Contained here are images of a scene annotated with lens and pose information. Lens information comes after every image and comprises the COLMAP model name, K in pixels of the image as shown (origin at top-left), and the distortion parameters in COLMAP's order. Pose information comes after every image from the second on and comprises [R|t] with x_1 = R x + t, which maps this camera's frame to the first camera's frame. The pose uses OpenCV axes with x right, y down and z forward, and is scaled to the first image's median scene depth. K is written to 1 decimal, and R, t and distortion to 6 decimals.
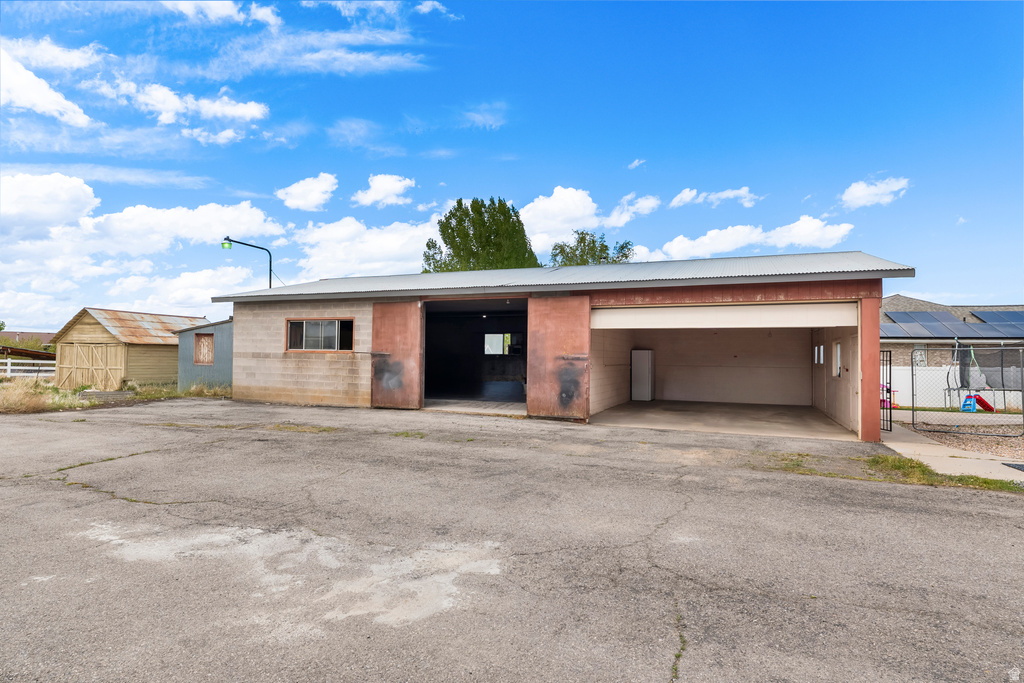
lens RADIAL K [[540.1, 0, 509.4], [0, 540.1, 342.4], [0, 0, 1]] dist [0.002767, 0.000076]
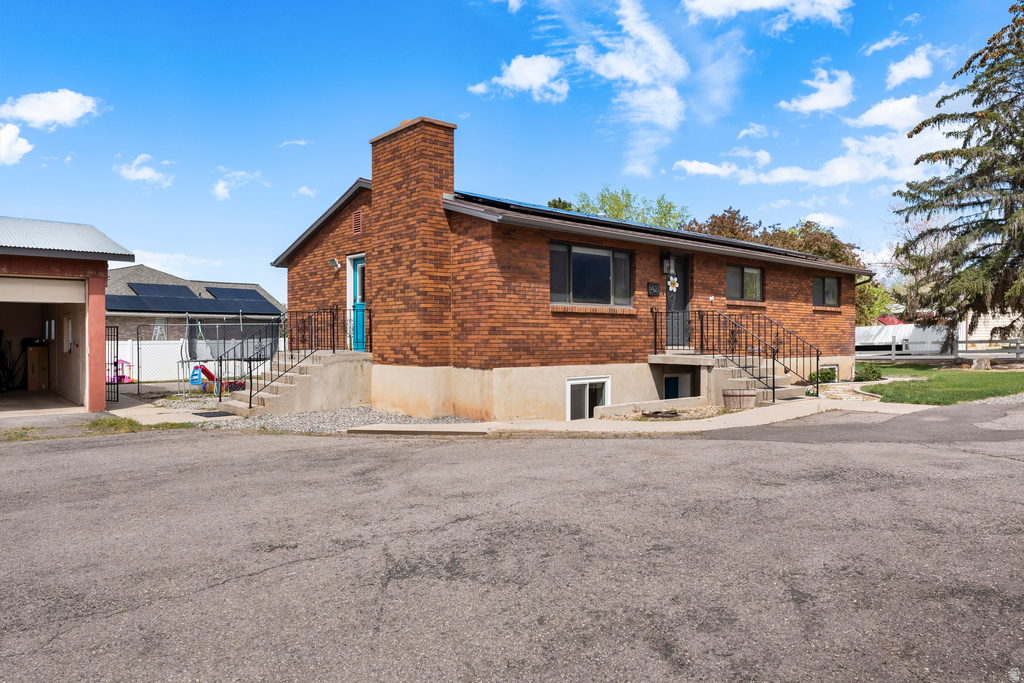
lens RADIAL K [[680.7, 0, 516.8], [0, 680.7, 342.6], [0, 0, 1]] dist [0.000851, -0.003568]
pose [[0.443778, -0.019774, 0.895919, -0.121801], [-0.020701, 0.999264, 0.032309, -0.010078], [-0.895898, -0.032884, 0.443042, -0.244136]]
